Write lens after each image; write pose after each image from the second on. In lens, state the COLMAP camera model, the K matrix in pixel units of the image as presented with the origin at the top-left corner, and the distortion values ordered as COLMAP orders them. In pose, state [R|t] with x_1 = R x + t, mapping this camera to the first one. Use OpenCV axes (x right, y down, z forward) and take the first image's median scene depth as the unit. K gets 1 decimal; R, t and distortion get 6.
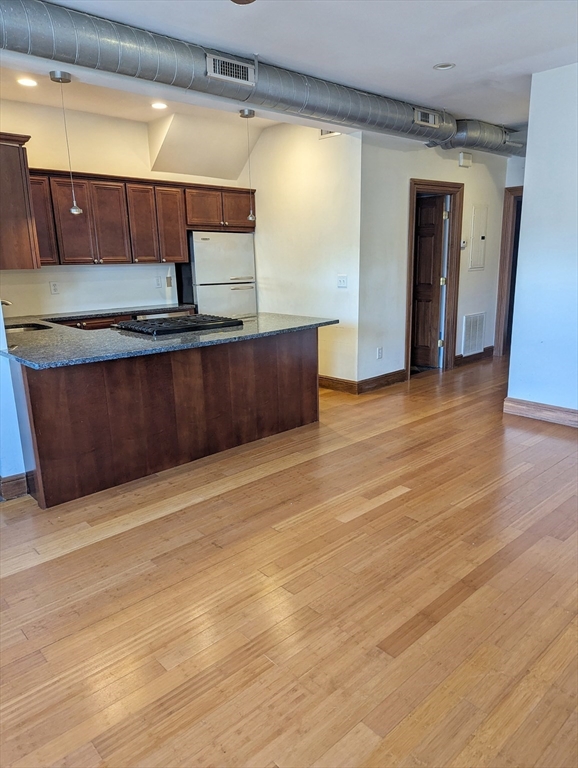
lens RADIAL K [[542.0, 0, 304.1], [0, 542.0, 386.3], [0, 0, 1]] dist [0.077492, -0.065960]
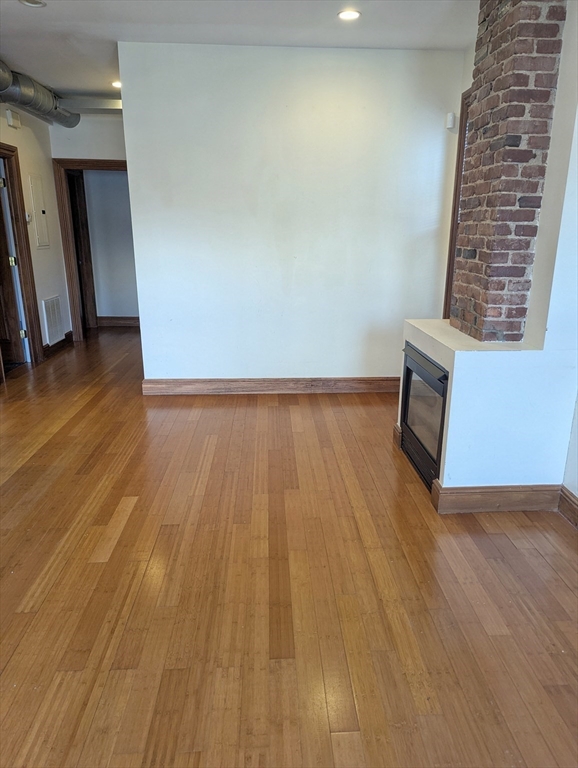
lens RADIAL K [[542.0, 0, 304.1], [0, 542.0, 386.3], [0, 0, 1]] dist [0.077492, -0.065960]
pose [[0.633701, -0.191545, 0.749489, -0.274062], [0.164914, 0.980039, 0.111030, -0.043275], [-0.755795, 0.053241, 0.652640, 0.207655]]
